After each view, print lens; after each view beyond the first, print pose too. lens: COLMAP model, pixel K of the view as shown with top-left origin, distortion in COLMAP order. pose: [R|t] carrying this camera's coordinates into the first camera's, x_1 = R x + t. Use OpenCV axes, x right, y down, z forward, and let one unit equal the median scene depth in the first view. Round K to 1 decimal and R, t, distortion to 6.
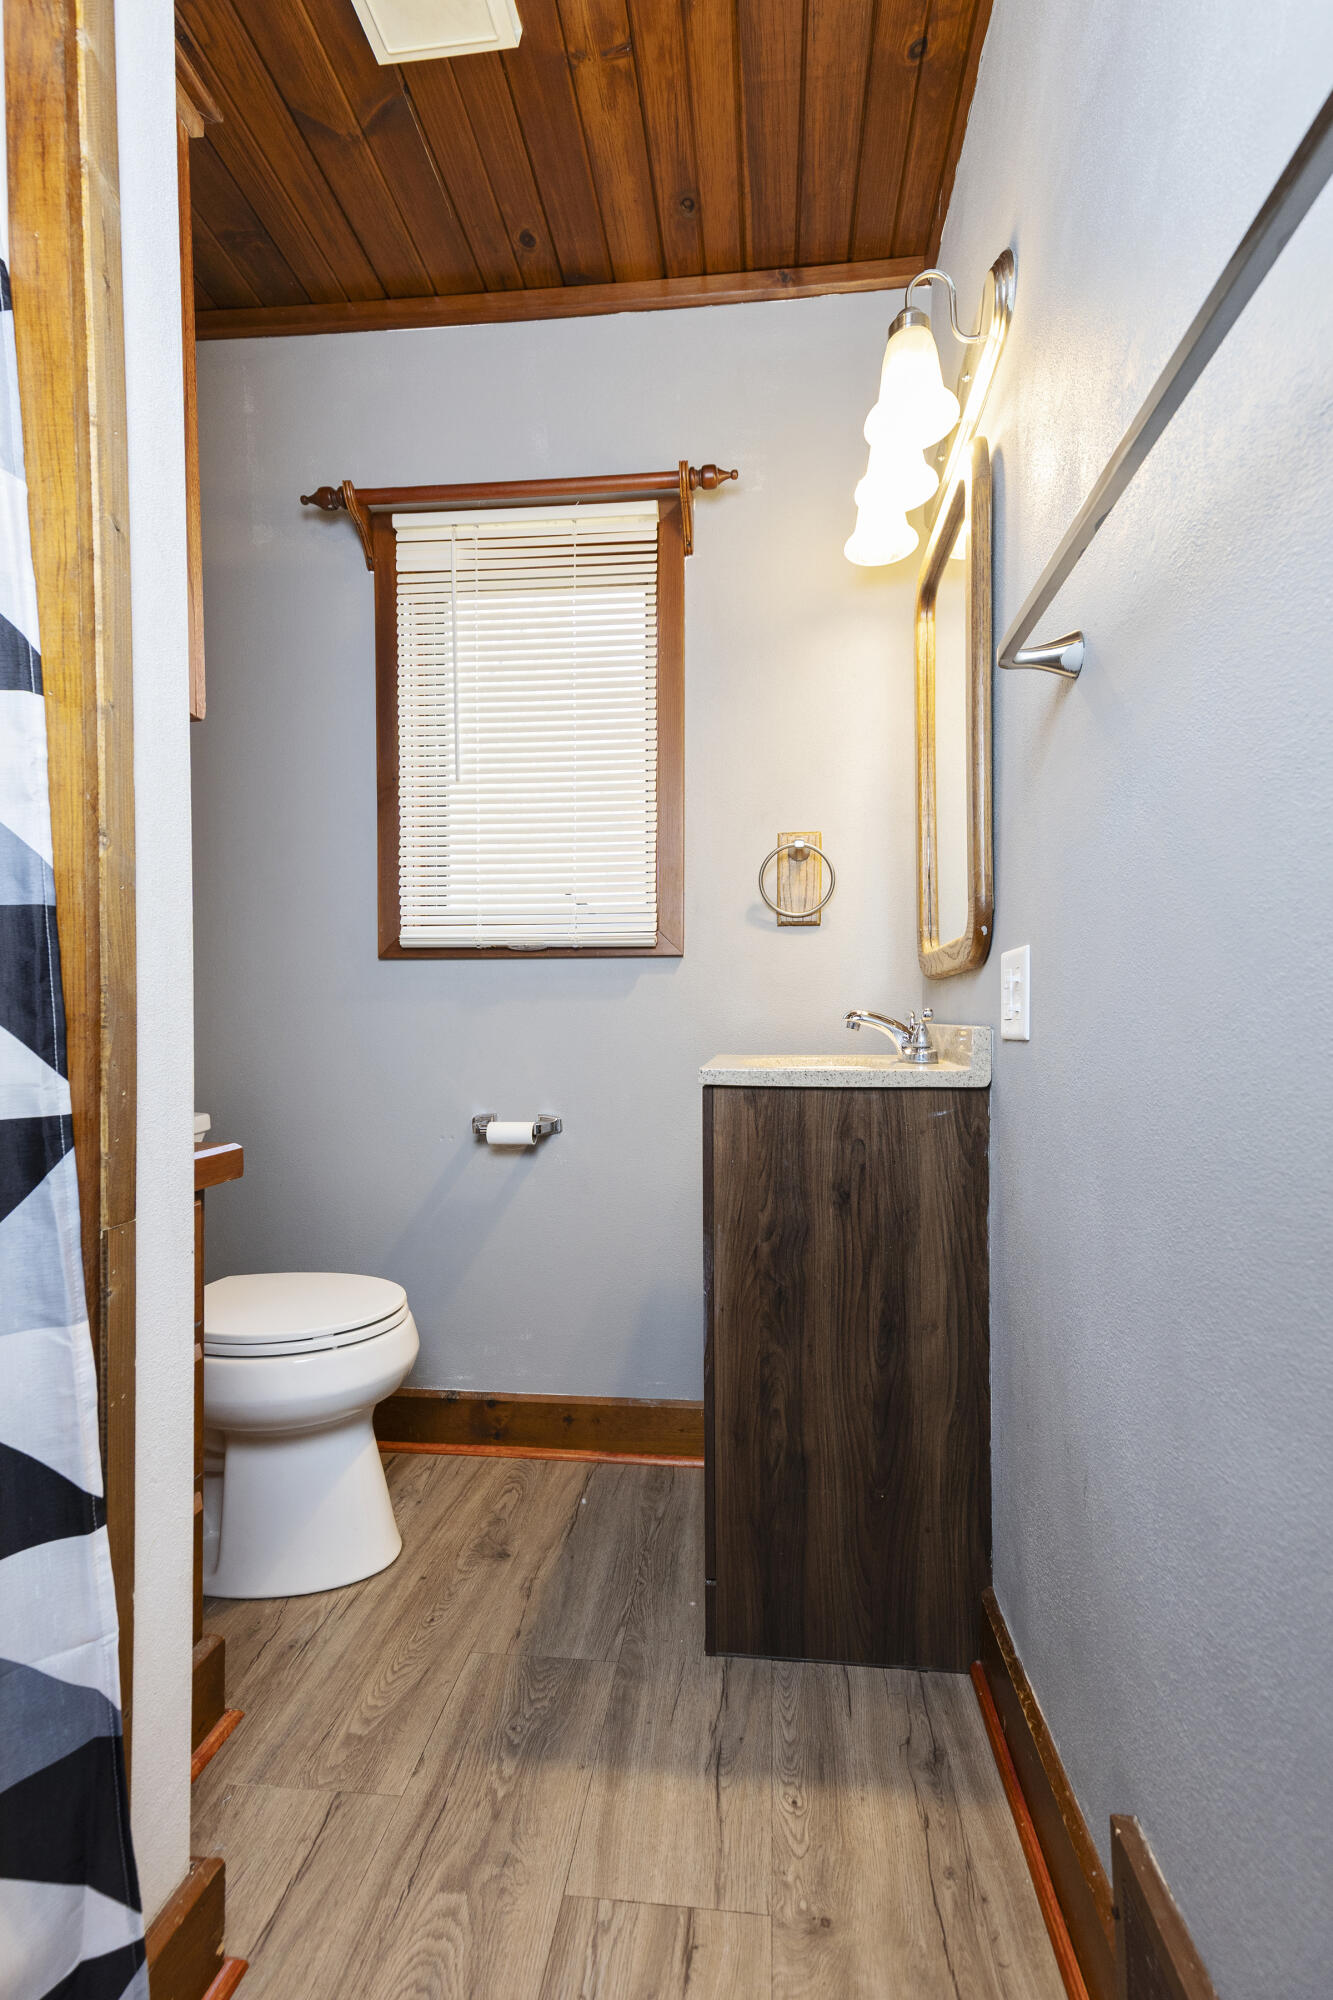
lens RADIAL K [[935.9, 0, 677.5], [0, 935.9, 1013.5], [0, 0, 1]] dist [0.042552, -0.001248]
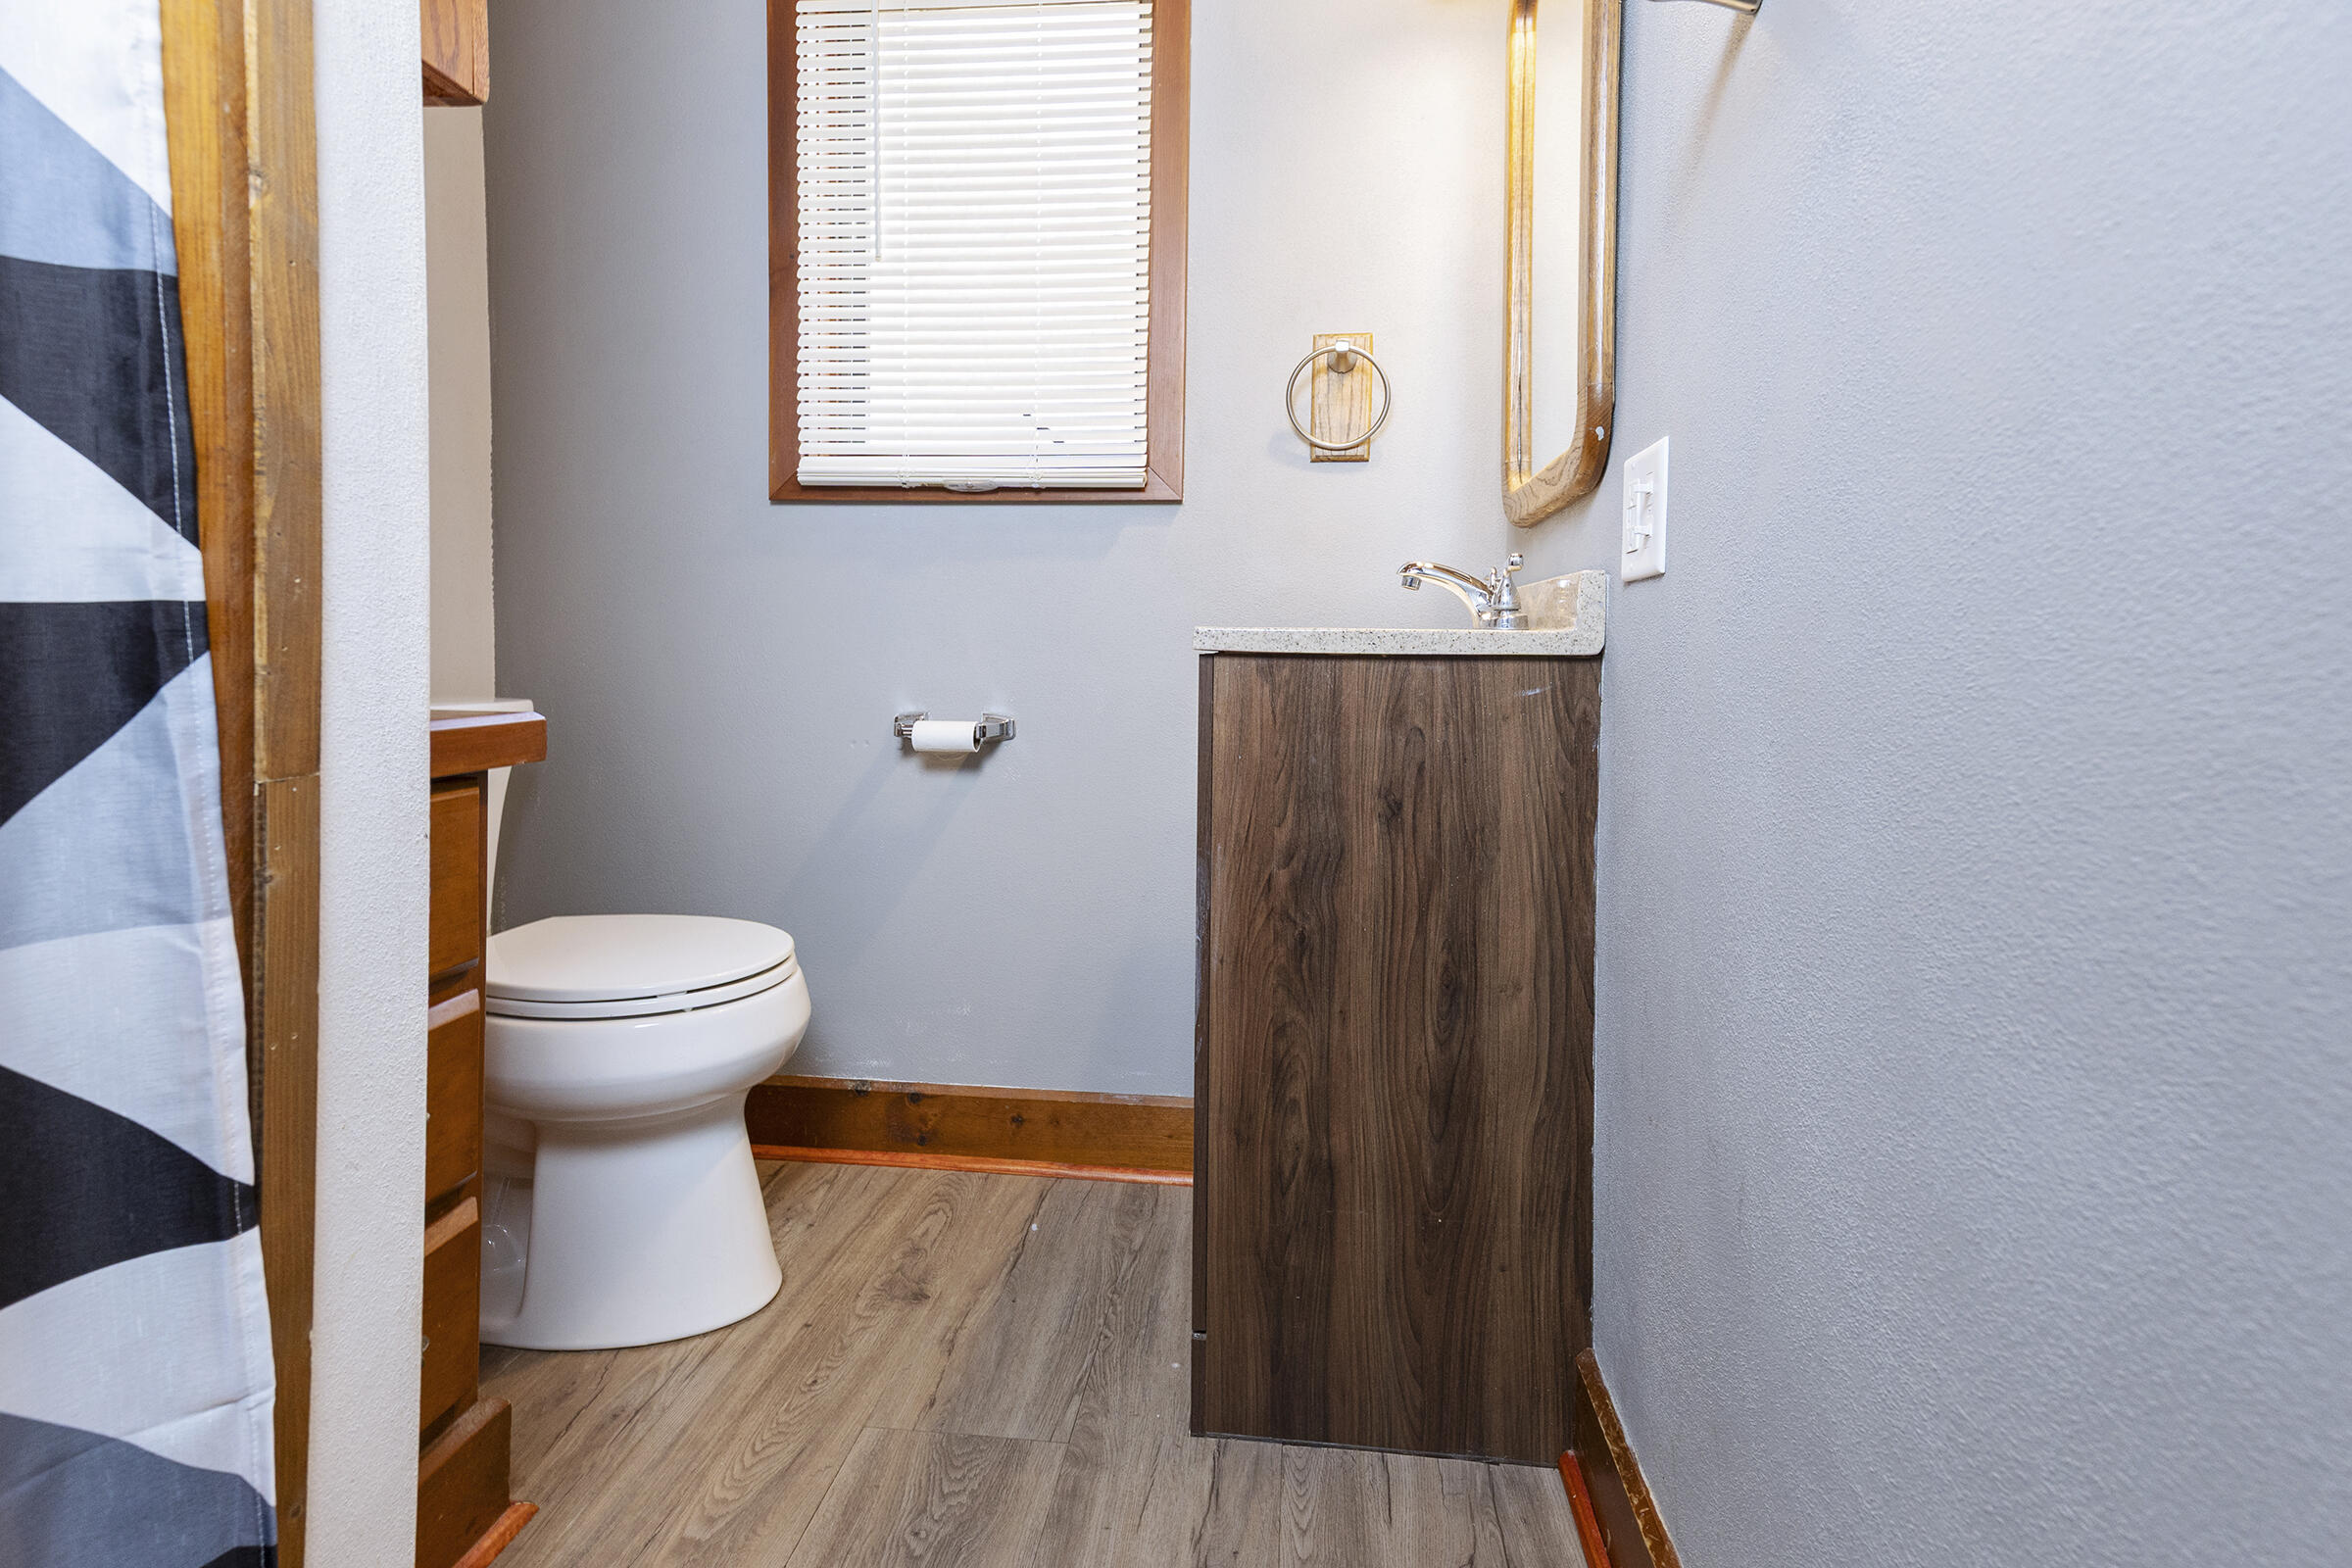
lens RADIAL K [[1190.9, 0, 1180.3], [0, 1190.9, 655.3], [0, 0, 1]] dist [0.053540, -0.000474]
pose [[0.999890, 0.013863, -0.005292, 0.017848], [-0.013752, 0.999698, 0.020371, 0.063796], [0.005572, -0.020296, 0.999778, 0.090906]]
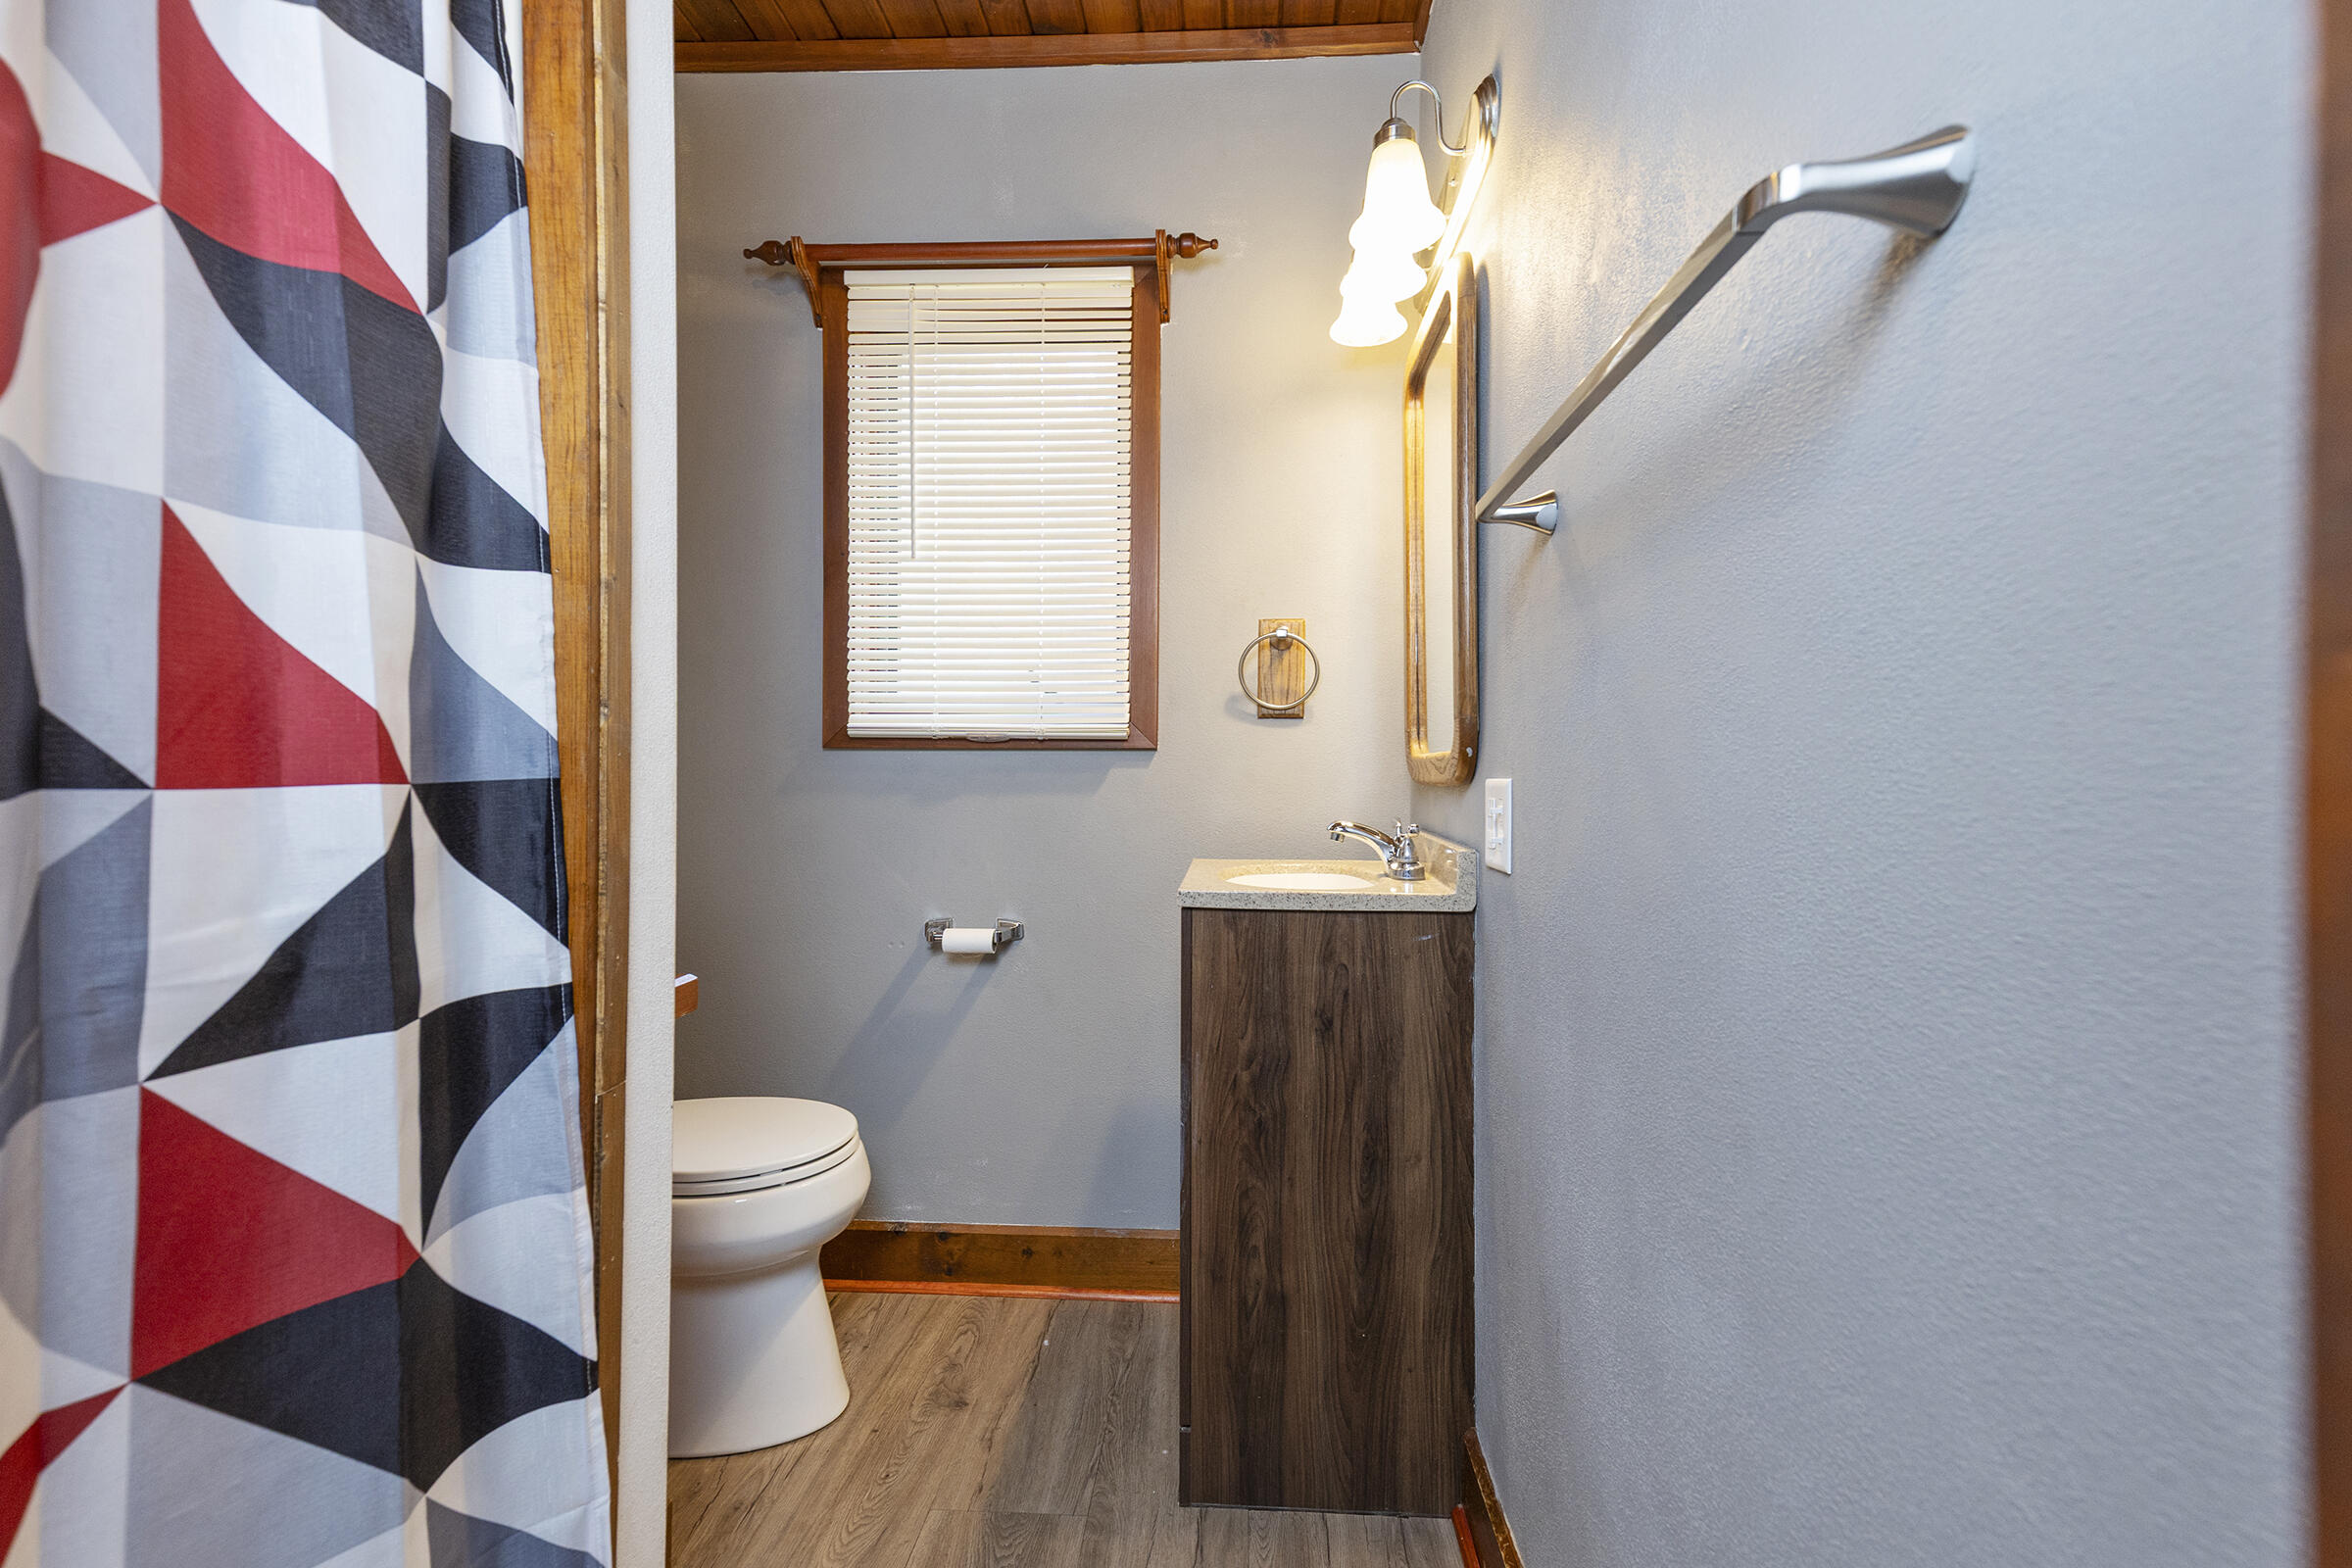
lens RADIAL K [[1077.4, 0, 1185.7], [0, 1077.4, 756.6], [0, 0, 1]] dist [0.045877, -0.000182]
pose [[0.999092, 0.005900, 0.042197, -0.016194], [-0.005573, 0.999953, -0.007880, -0.071353], [-0.042242, 0.007638, 0.999078, -0.110261]]
